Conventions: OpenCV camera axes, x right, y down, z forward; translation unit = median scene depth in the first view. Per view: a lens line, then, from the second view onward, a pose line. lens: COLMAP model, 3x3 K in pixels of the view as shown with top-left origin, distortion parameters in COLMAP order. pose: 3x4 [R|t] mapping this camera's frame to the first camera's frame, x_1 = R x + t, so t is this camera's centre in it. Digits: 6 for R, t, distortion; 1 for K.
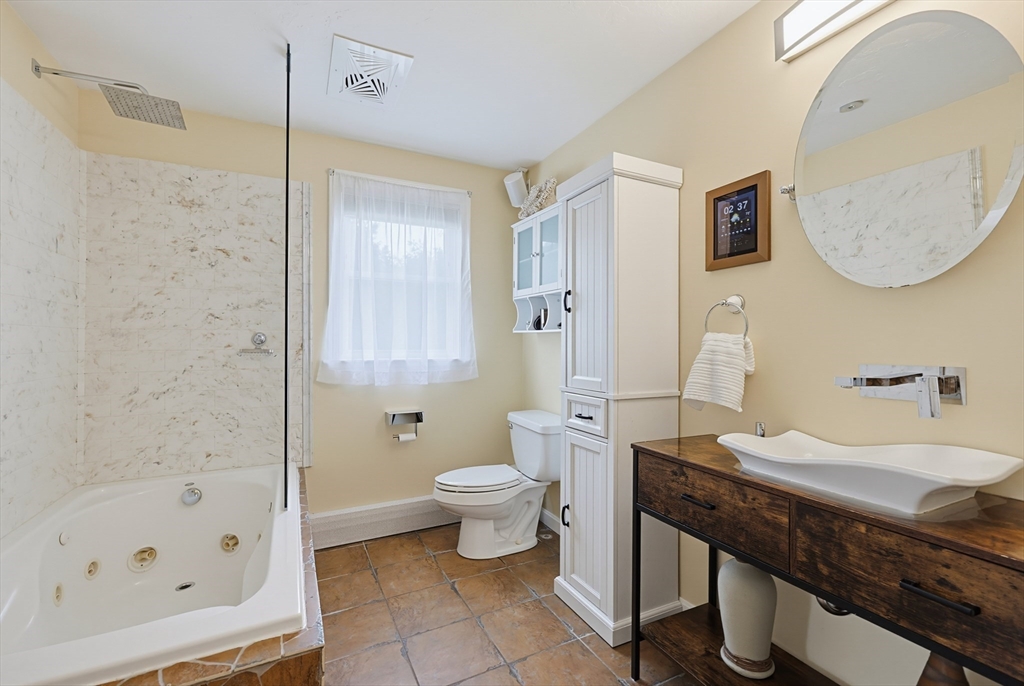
lens RADIAL K [[438.2, 0, 515.8], [0, 438.2, 334.9], [0, 0, 1]] dist [-0.001733, -0.000034]
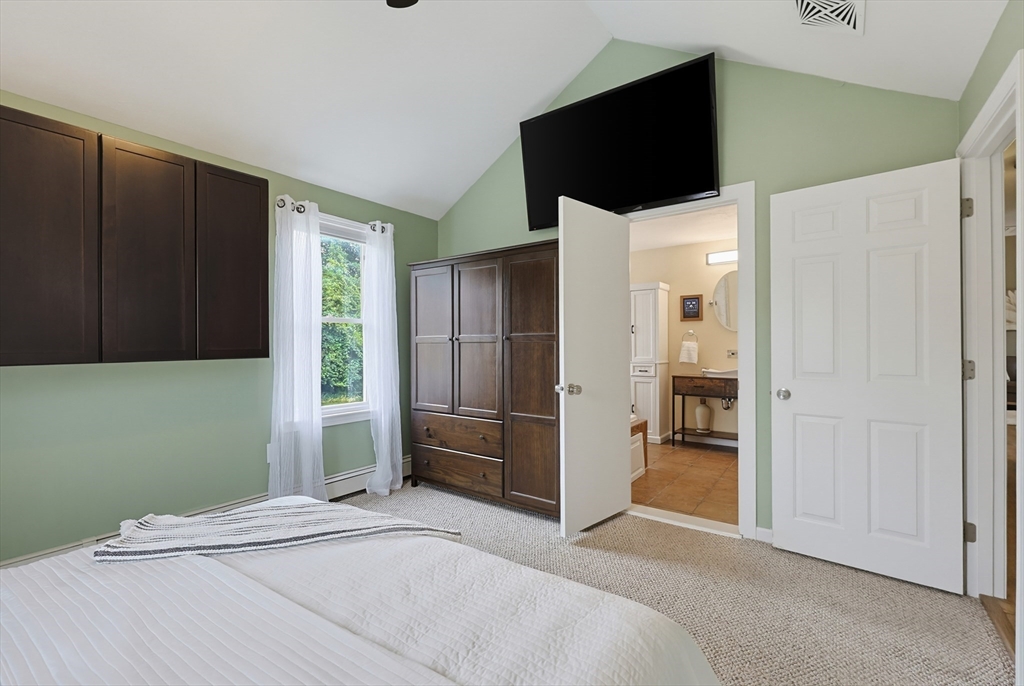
lens RADIAL K [[439.5, 0, 512.0], [0, 439.5, 343.0], [0, 0, 1]] dist [0.000154, -0.000047]
pose [[0.886406, -0.000647, 0.462908, -1.793285], [-0.004558, 0.999938, 0.010124, -0.017298], [-0.462886, -0.011084, 0.886349, -1.046609]]
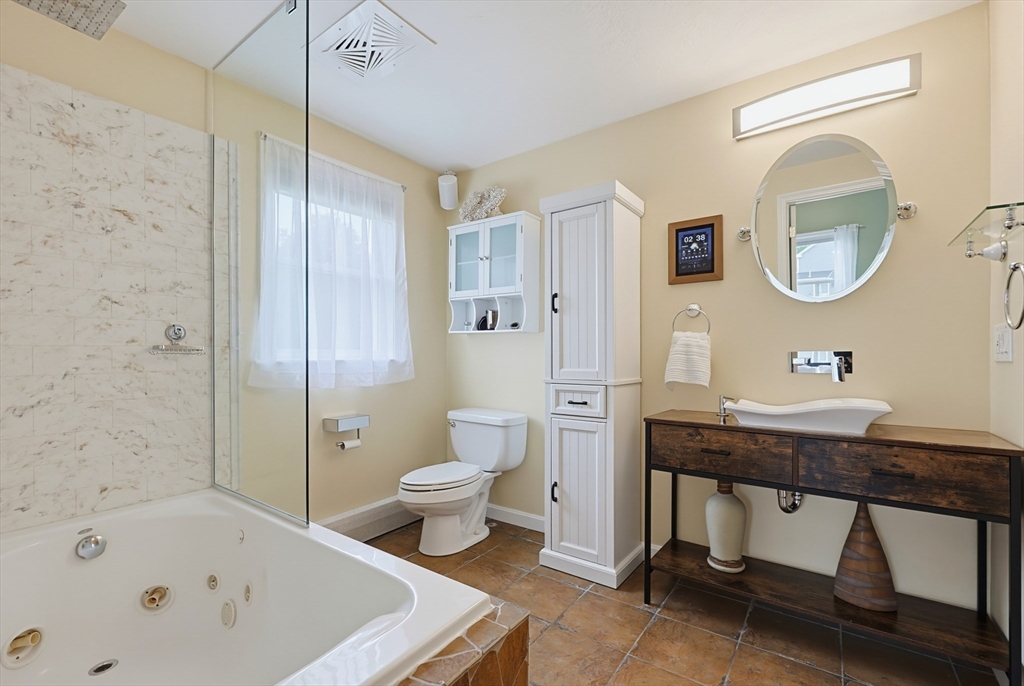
lens RADIAL K [[440.7, 0, 505.8], [0, 440.7, 349.0], [0, 0, 1]] dist [0.000271, -0.000211]
pose [[0.892185, 0.002913, 0.451661, -0.512077], [-0.007066, 0.999947, 0.007508, 0.034447], [-0.451615, -0.009890, 0.892158, 0.044548]]
